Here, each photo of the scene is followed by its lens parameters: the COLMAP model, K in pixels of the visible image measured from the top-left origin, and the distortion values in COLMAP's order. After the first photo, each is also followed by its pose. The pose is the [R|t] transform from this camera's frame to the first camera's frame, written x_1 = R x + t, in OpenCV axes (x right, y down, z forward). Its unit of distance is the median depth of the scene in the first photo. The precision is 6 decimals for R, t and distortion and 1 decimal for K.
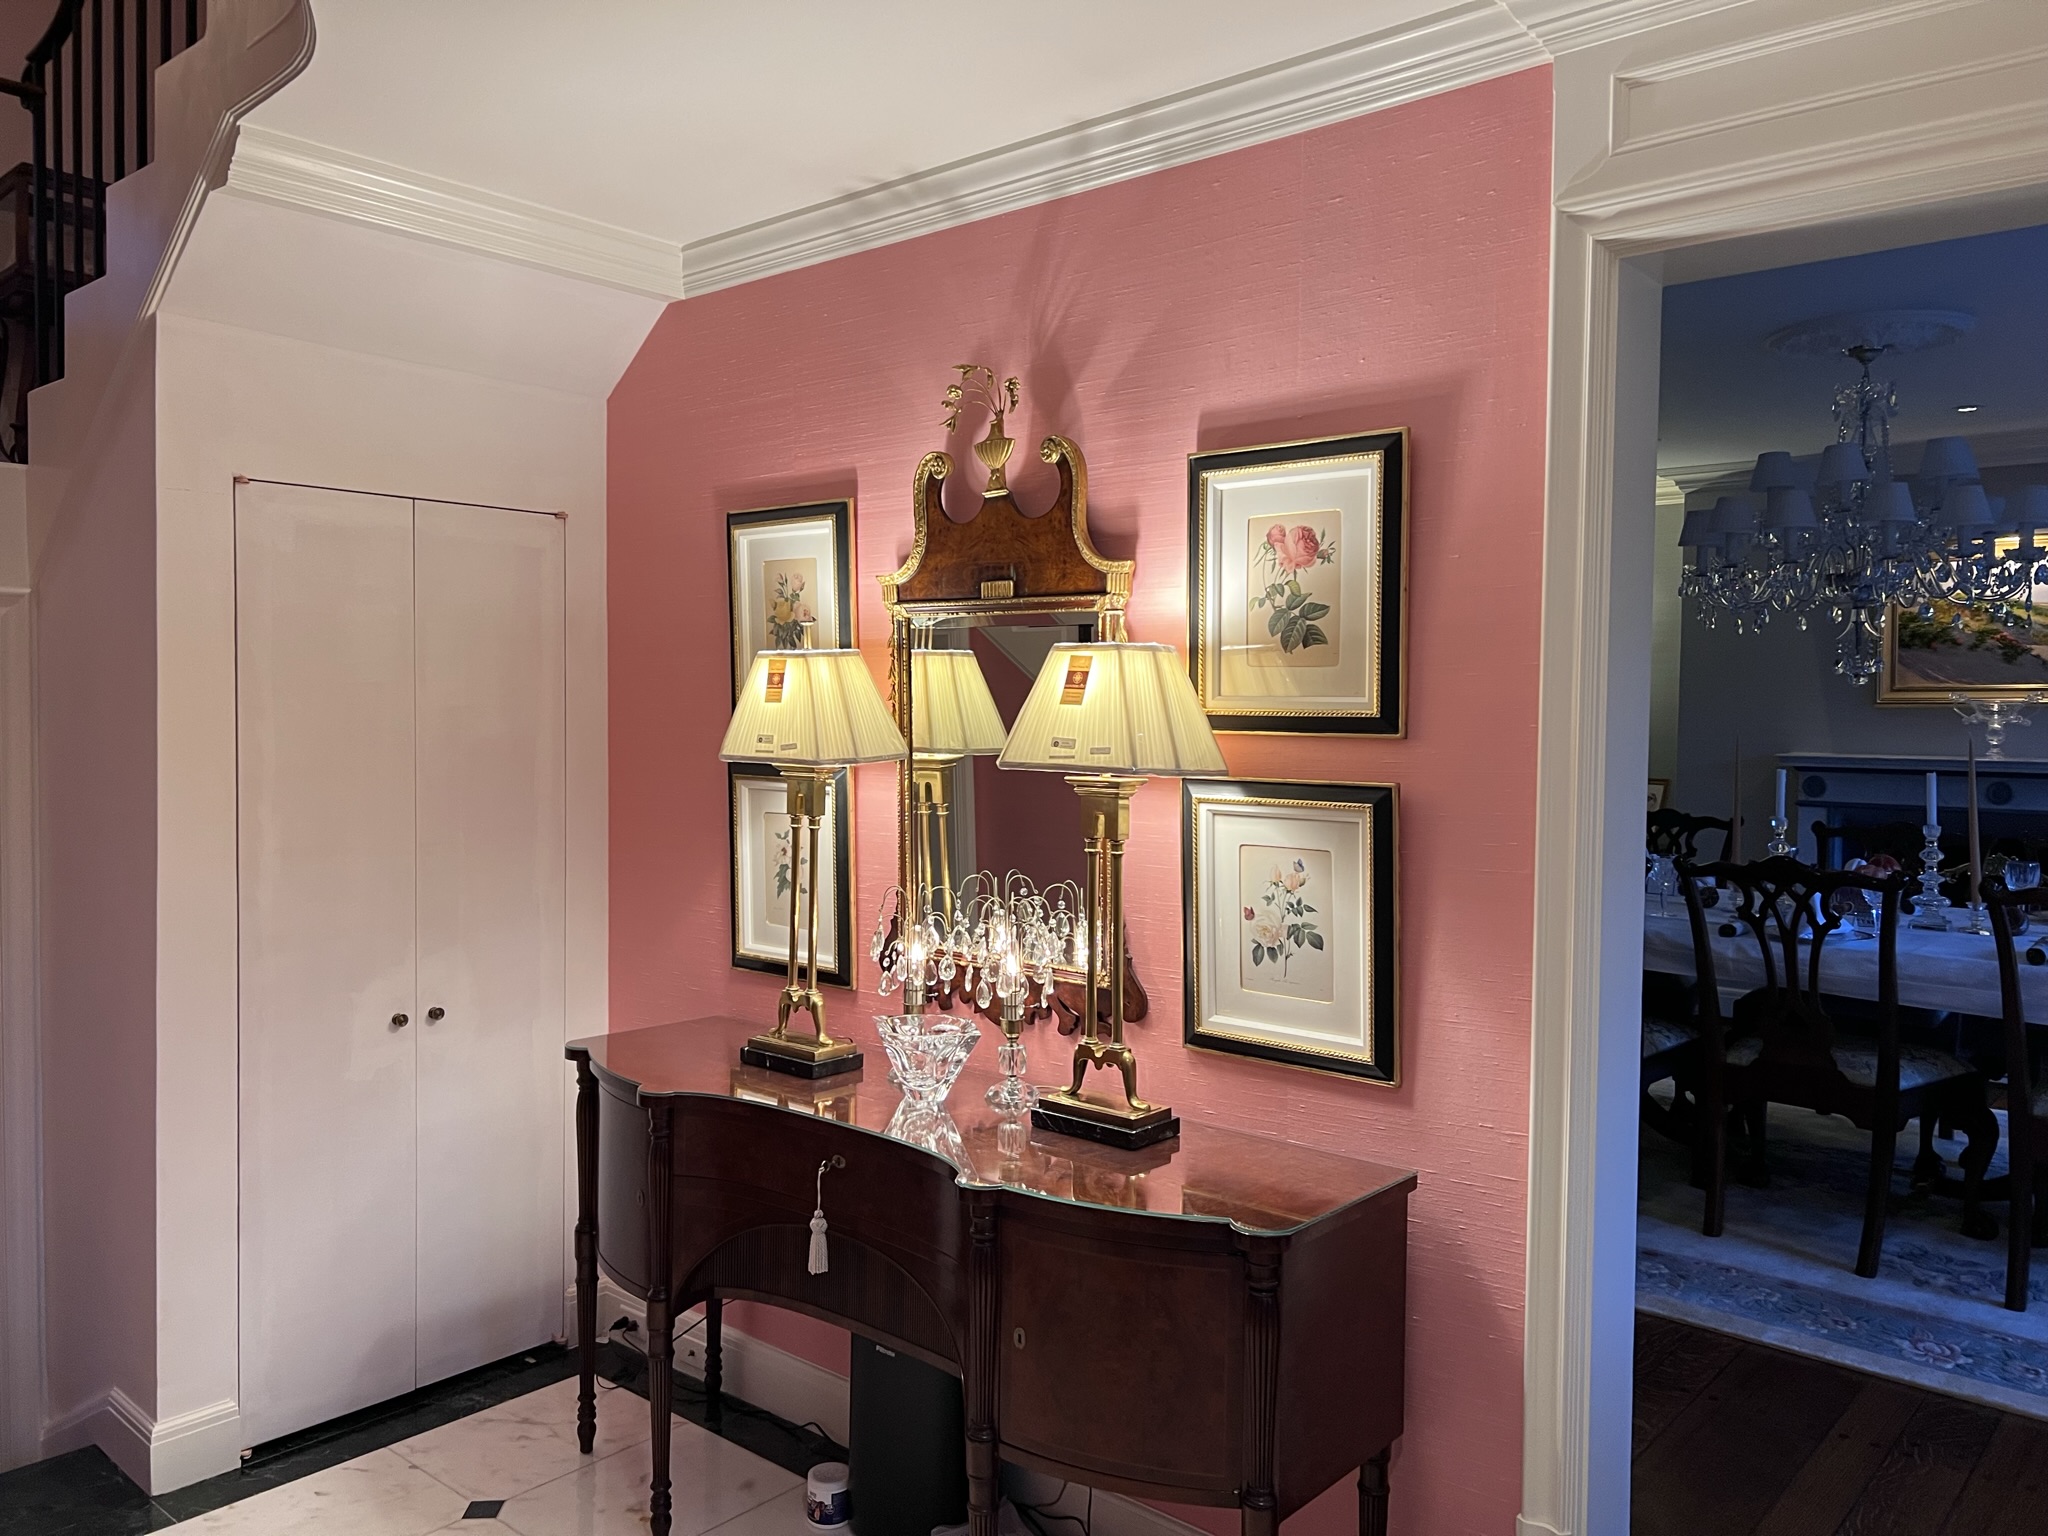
lens RADIAL K [[1516.3, 0, 1024.0], [0, 1516.3, 768.0], [0, 0, 1]] dist [0.003020, -0.003200]
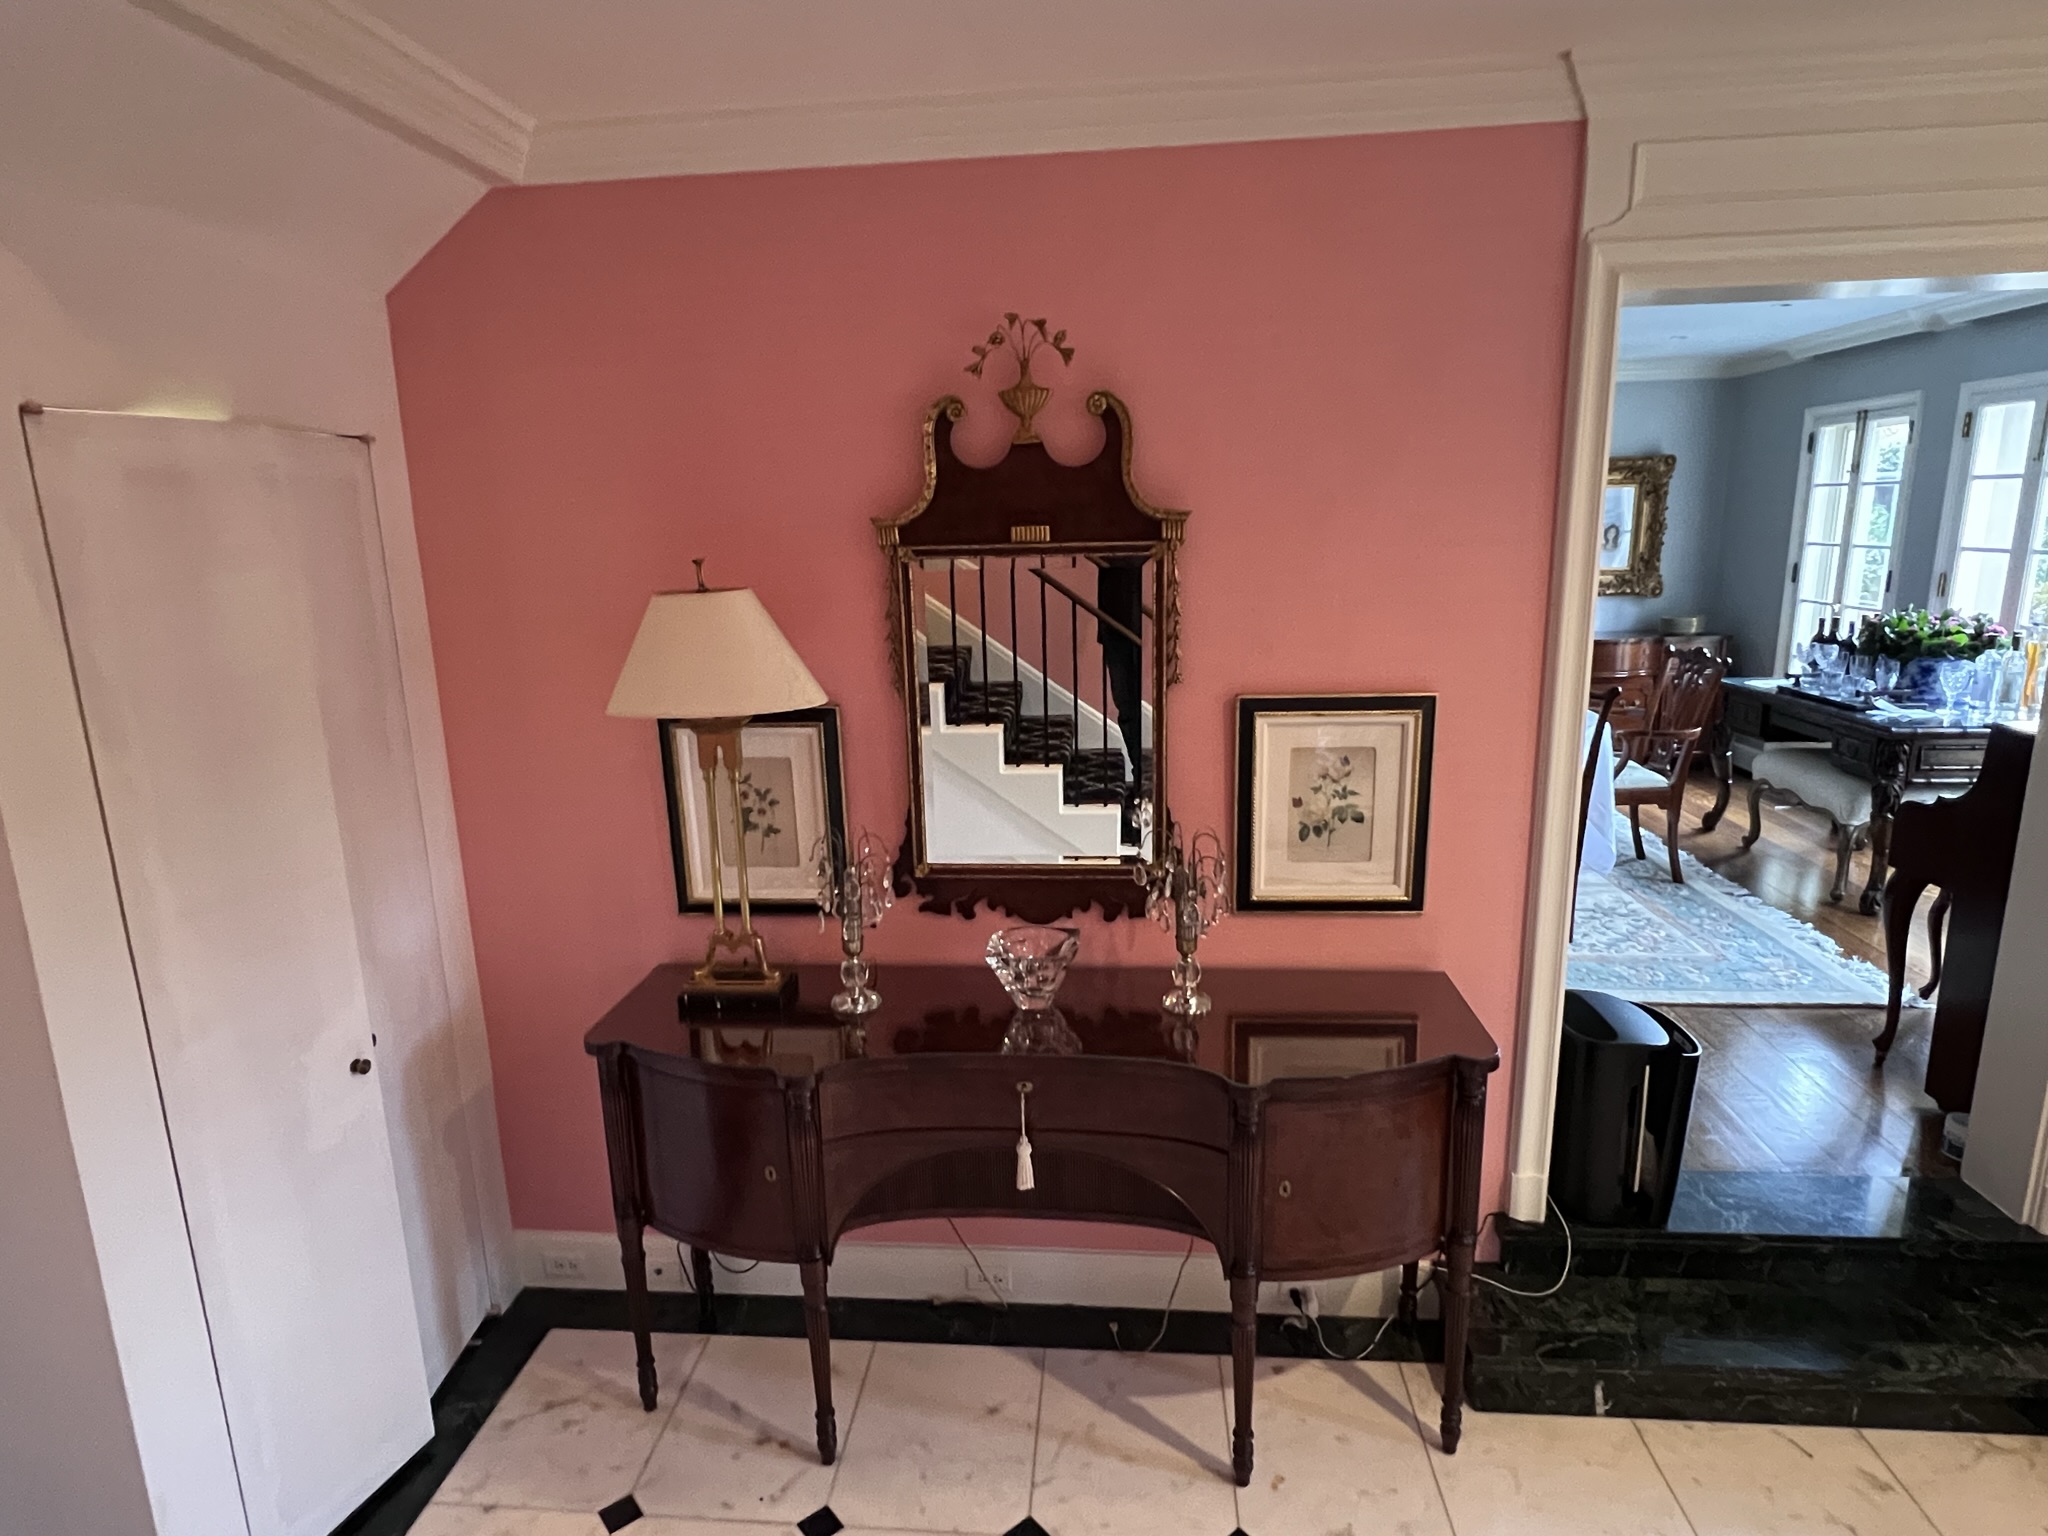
lens RADIAL K [[1168.2, 0, 1024.0], [0, 1168.2, 768.0], [0, 0, 1]] dist [-0.009266, 0.000071]
pose [[0.830903, -0.150361, 0.535717, -0.540875], [0.060549, 0.981512, 0.181572, -0.117295], [-0.553113, -0.118431, 0.824645, 0.342931]]
